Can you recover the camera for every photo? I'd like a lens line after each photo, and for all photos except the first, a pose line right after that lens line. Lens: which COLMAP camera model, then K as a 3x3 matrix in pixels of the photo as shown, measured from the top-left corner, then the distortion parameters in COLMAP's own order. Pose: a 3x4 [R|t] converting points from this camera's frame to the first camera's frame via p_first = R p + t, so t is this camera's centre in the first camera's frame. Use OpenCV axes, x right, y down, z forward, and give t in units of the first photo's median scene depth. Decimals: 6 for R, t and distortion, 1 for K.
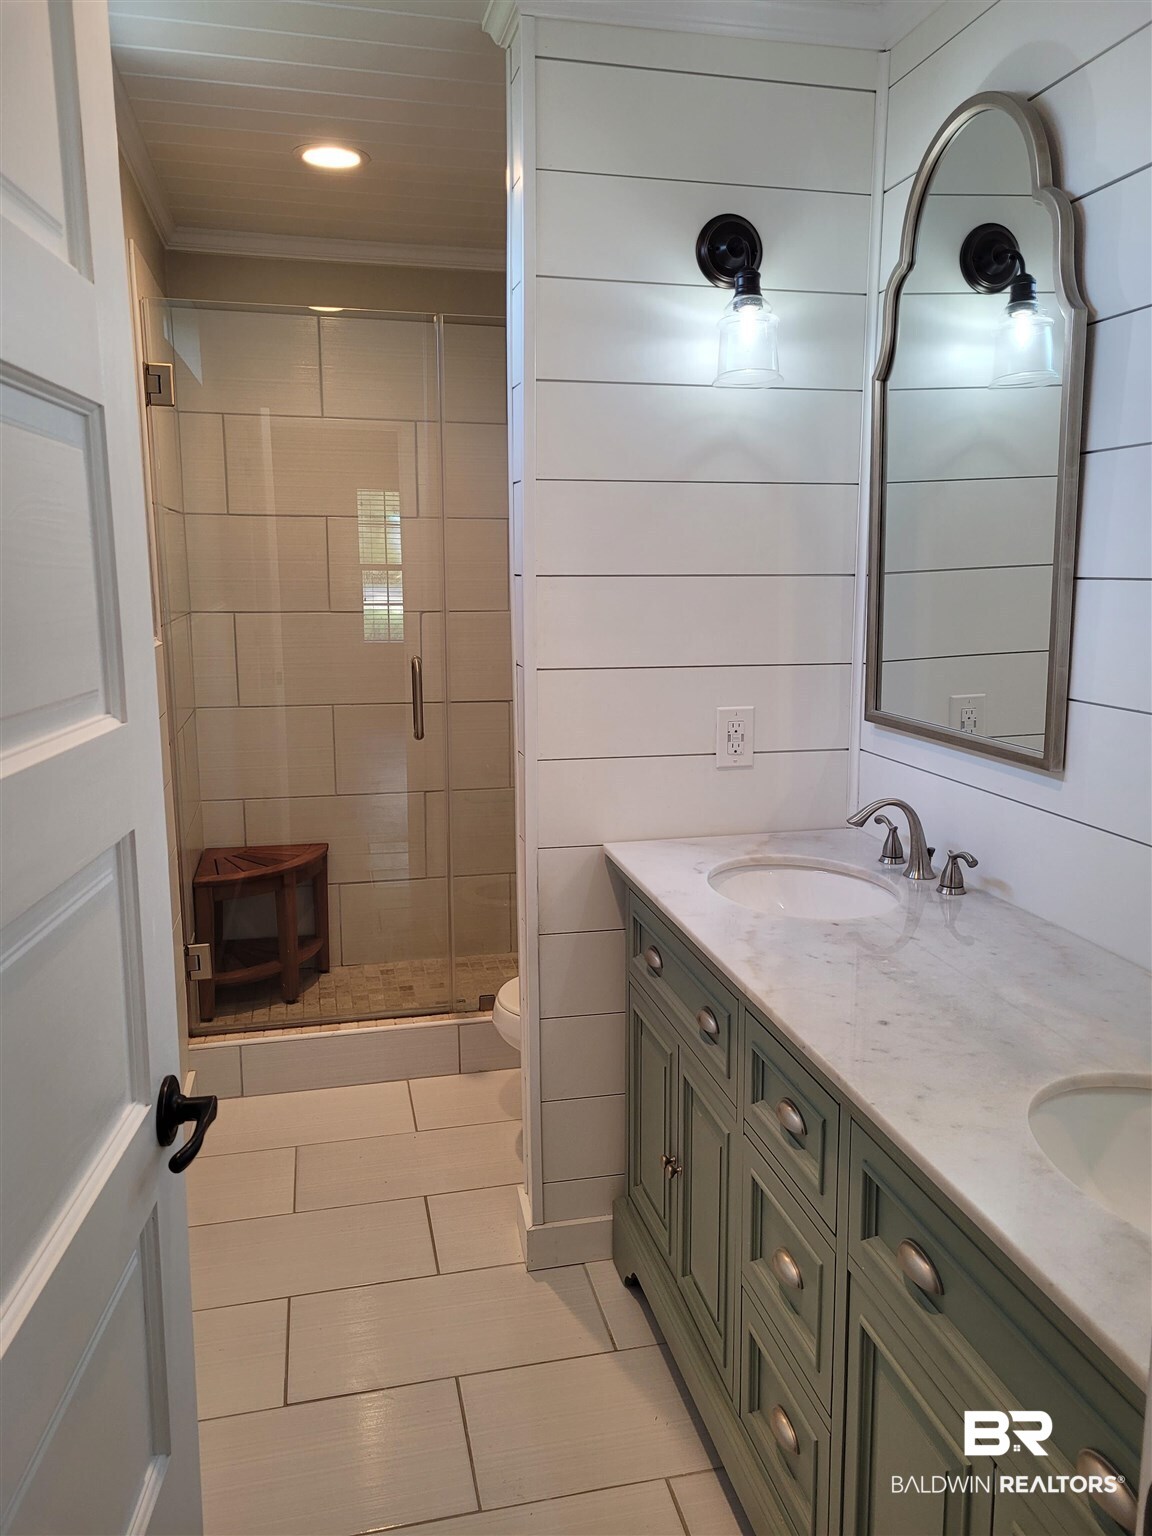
lens RADIAL K [[1158.2, 0, 581.0], [0, 1158.2, 768.7], [0, 0, 1]] dist [0.030431, -0.016187]
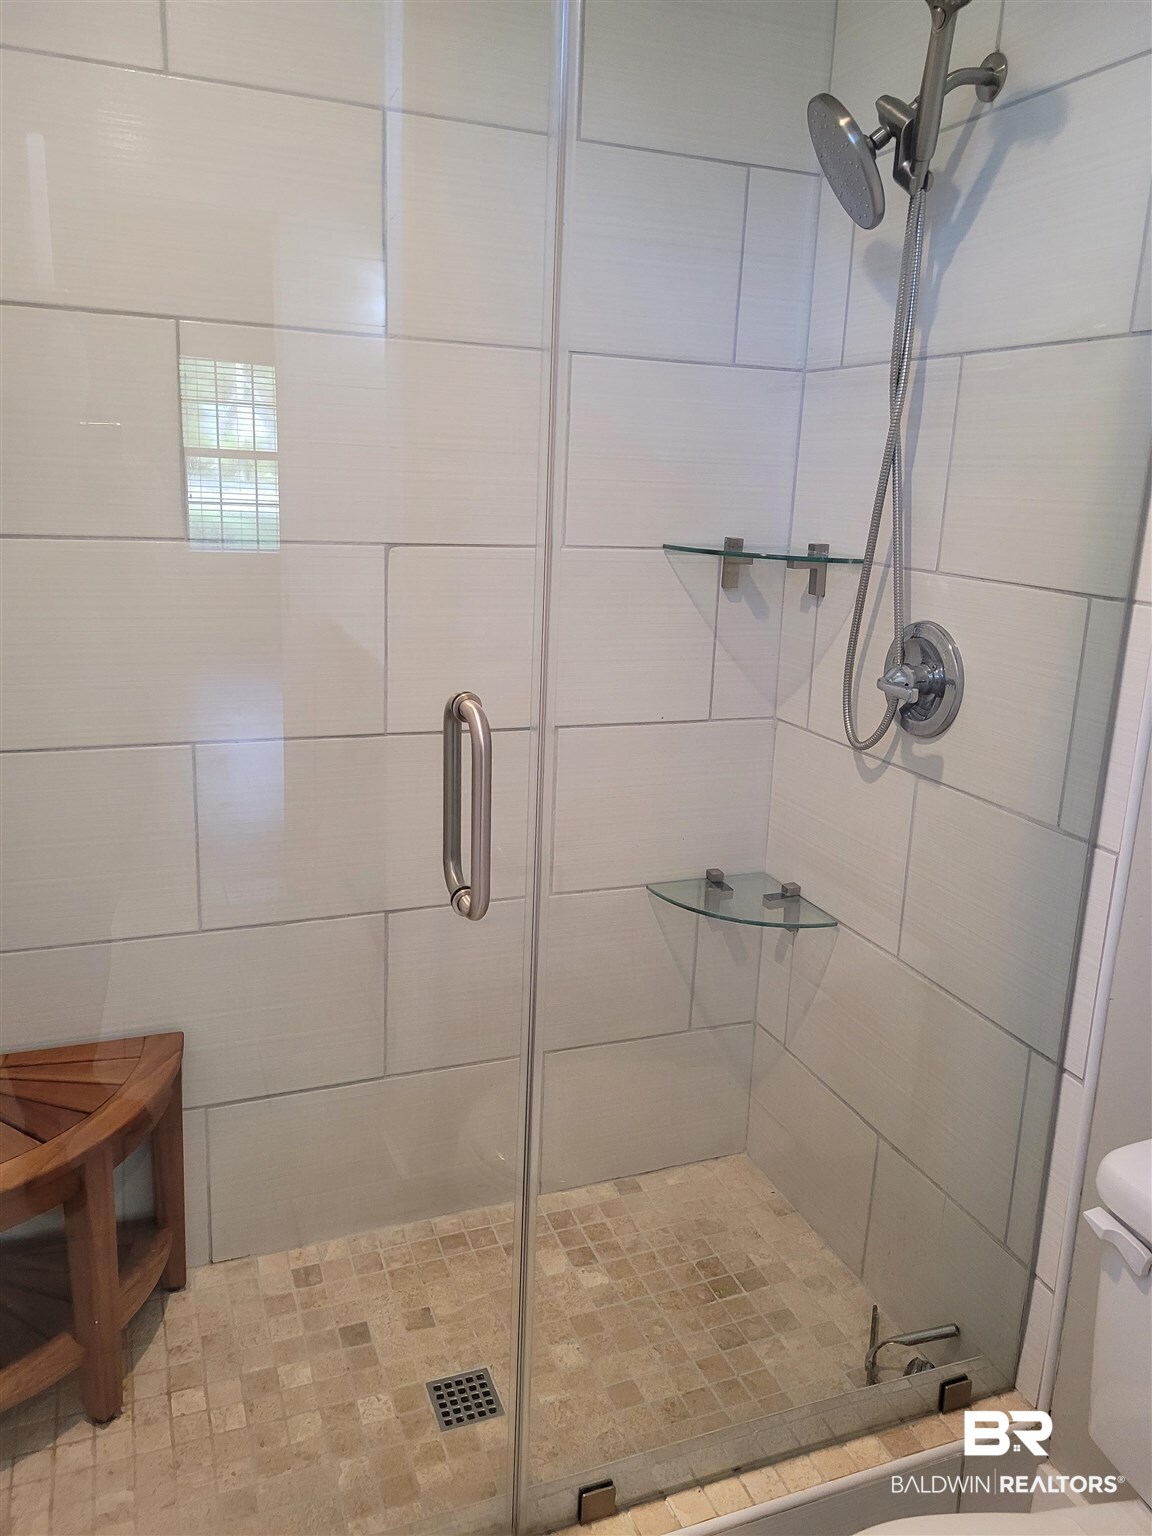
lens RADIAL K [[1158.2, 0, 573.0], [0, 1158.2, 759.8], [0, 0, 1]] dist [0.030431, -0.016187]
pose [[0.989978, 0.005393, 0.141117, -0.126118], [-0.015406, 0.997431, 0.069962, -0.080691], [-0.140377, -0.071435, 0.987518, 0.508675]]
